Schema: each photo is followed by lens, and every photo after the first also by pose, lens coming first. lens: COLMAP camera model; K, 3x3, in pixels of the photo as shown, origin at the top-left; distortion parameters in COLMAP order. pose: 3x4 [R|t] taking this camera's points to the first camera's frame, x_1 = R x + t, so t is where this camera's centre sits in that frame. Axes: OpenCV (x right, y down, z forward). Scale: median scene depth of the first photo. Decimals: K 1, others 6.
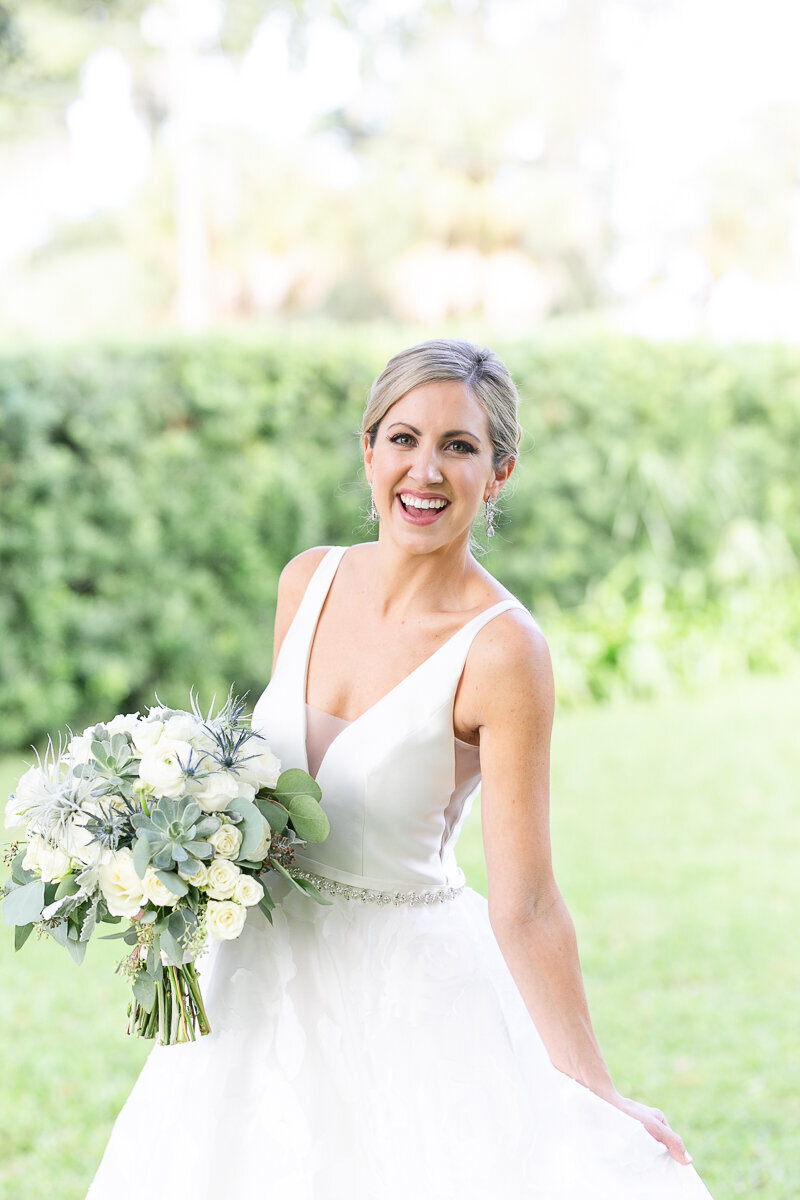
lens RADIAL K [[2922.4, 0, 384.1], [0, 2922.4, 600.1], [0, 0, 1]] dist [0.097247, 0.508153]
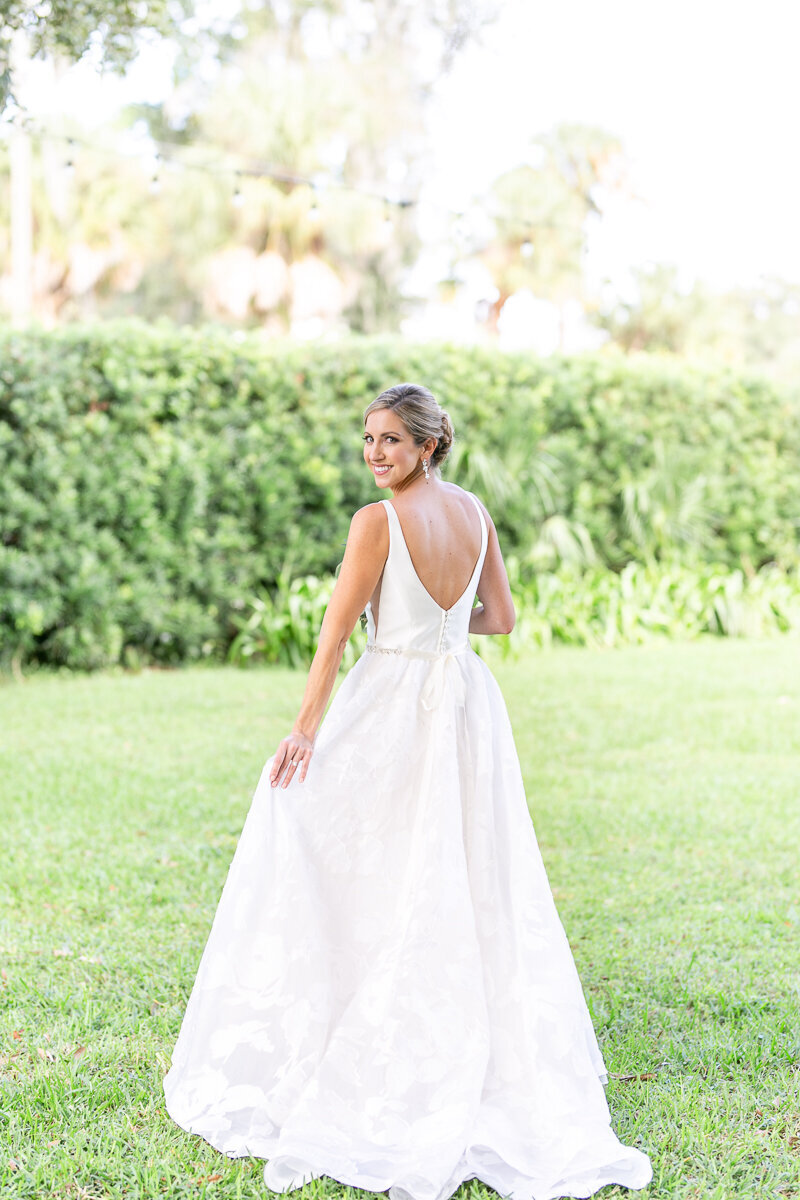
lens RADIAL K [[2889.0, 0, 400.0], [0, 2889.0, 600.0], [0, 0, 1]] dist [0.037965, 0.432986]
pose [[0.994995, 0.048148, 0.087565, -0.040094], [-0.048483, 0.998823, 0.001704, 0.008824], [-0.087380, -0.005941, 0.996157, -0.148174]]
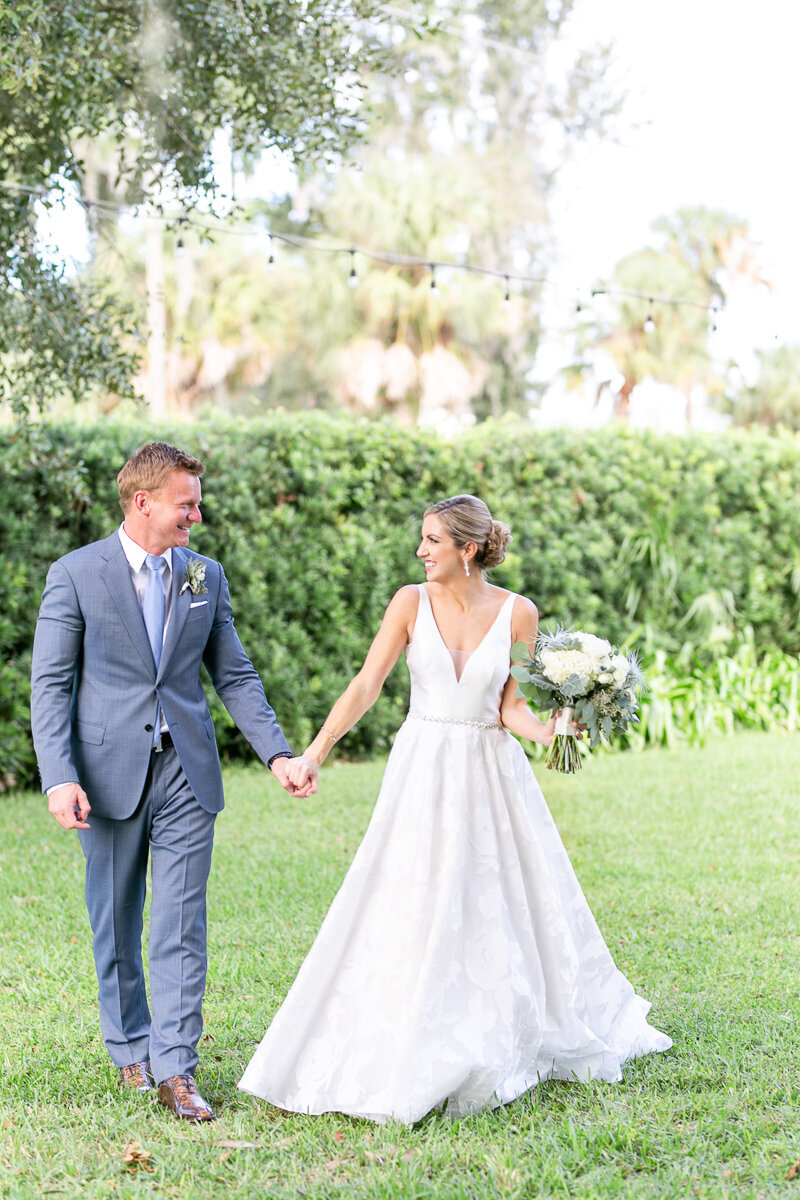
lens RADIAL K [[2889.0, 0, 400.0], [0, 2889.0, 600.0], [0, 0, 1]] dist [0.037965, 0.432986]
pose [[0.998306, 0.031884, 0.048675, -0.067787], [-0.030570, 0.999154, -0.027501, 0.010004], [-0.049511, 0.025967, 0.998436, -0.140241]]
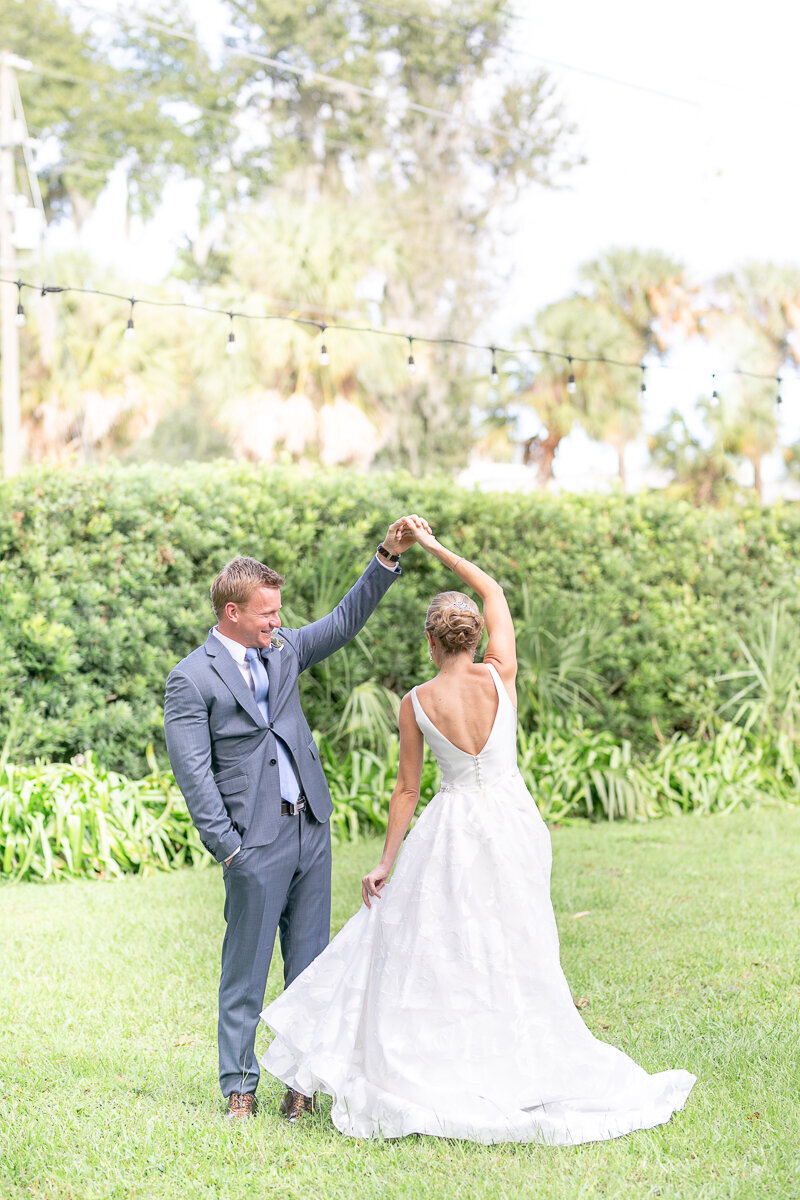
lens RADIAL K [[2889.0, 0, 400.0], [0, 2889.0, 600.0], [0, 0, 1]] dist [0.037965, 0.432986]
pose [[0.998885, 0.033641, 0.033113, 0.103374], [-0.032033, 0.998335, -0.047973, -0.006731], [-0.034671, 0.046859, 0.998300, 0.053720]]
